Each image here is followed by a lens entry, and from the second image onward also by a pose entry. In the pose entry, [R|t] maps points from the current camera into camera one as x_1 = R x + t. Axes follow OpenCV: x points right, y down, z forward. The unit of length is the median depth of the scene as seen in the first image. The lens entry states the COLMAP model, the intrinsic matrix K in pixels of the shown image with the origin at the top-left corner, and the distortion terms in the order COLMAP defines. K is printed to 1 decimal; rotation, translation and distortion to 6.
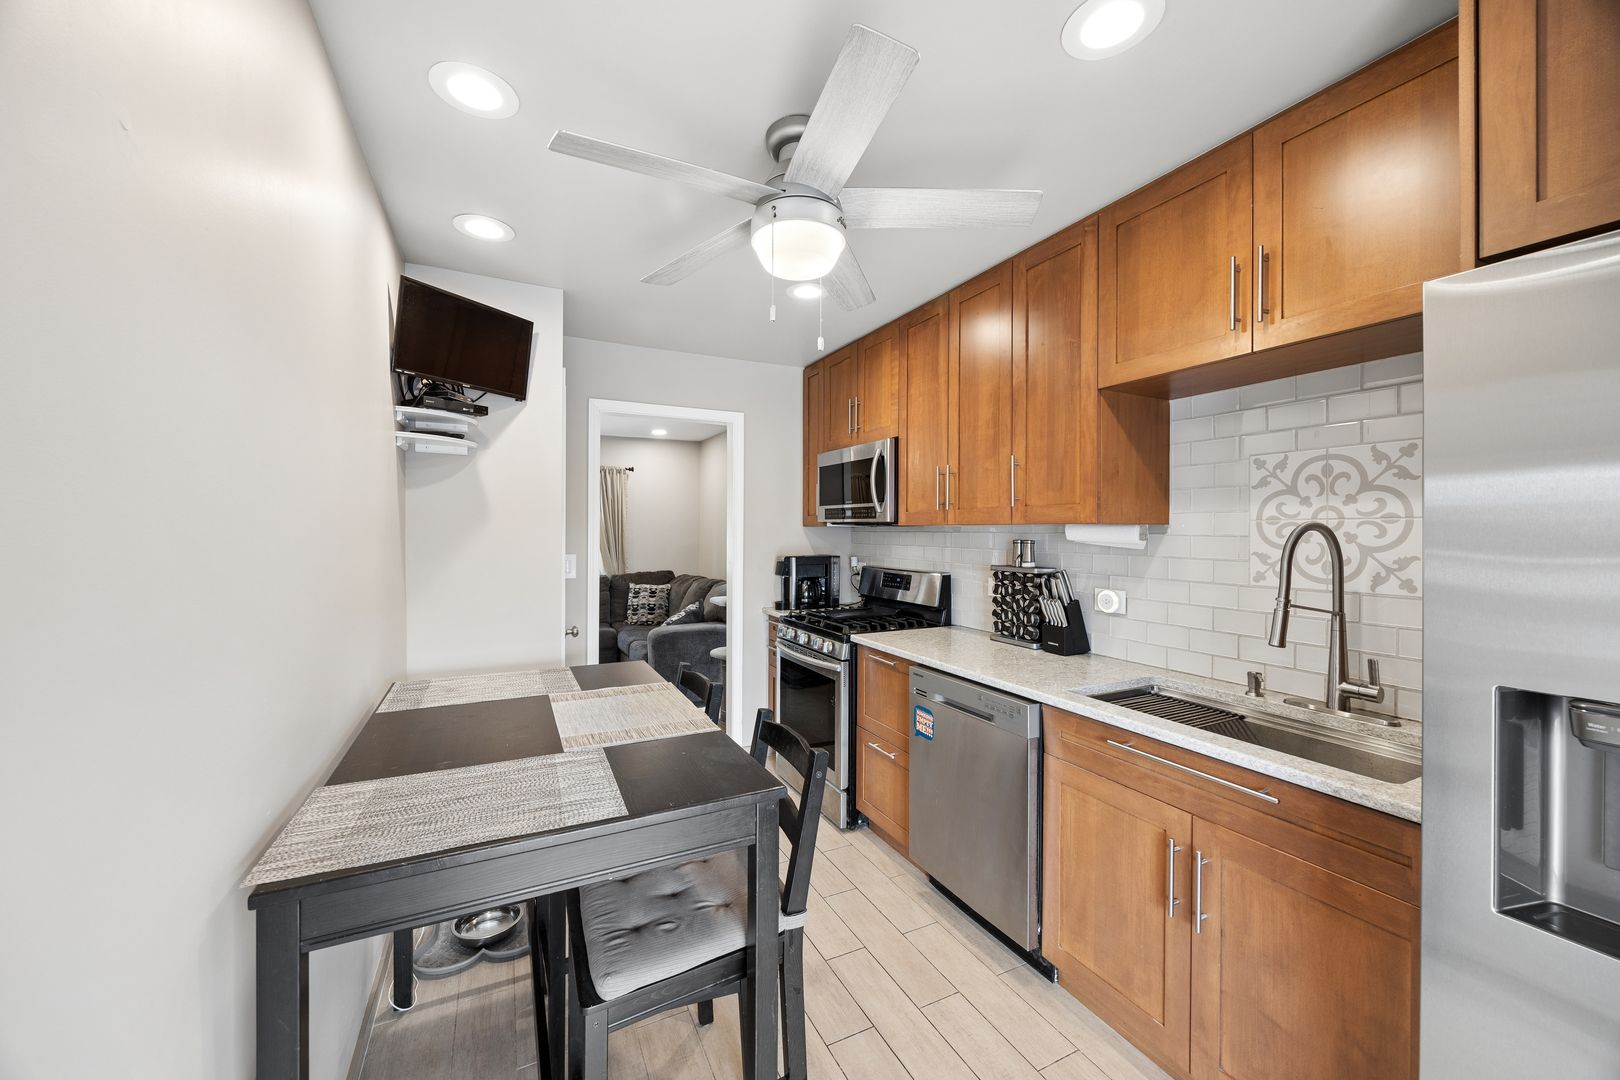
lens RADIAL K [[609.9, 0, 811.1], [0, 609.9, 536.8], [0, 0, 1]] dist [-0.002560, -0.000029]
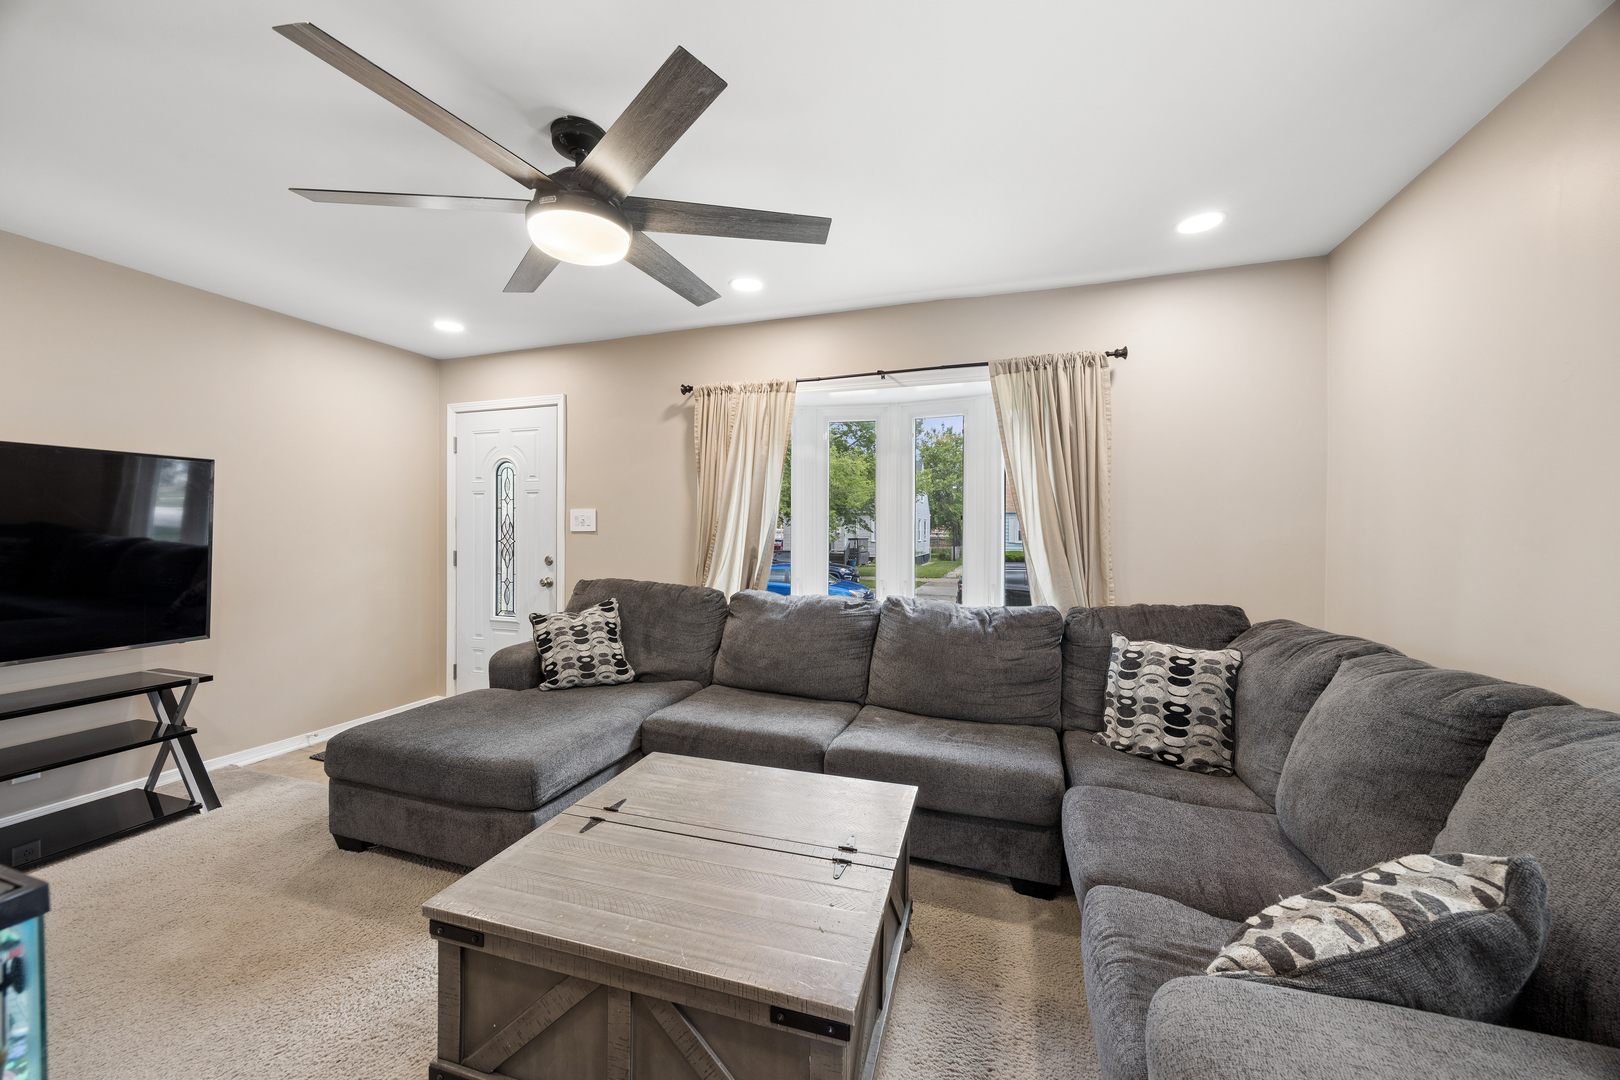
lens RADIAL K [[609.9, 0, 806.6], [0, 609.9, 533.9], [0, 0, 1]] dist [-0.002560, -0.000029]
pose [[0.695861, 0.000639, -0.718176, -0.155521], [0.002210, 0.999993, 0.003031, 0.010626], [0.718173, -0.003696, 0.695855, 0.593596]]
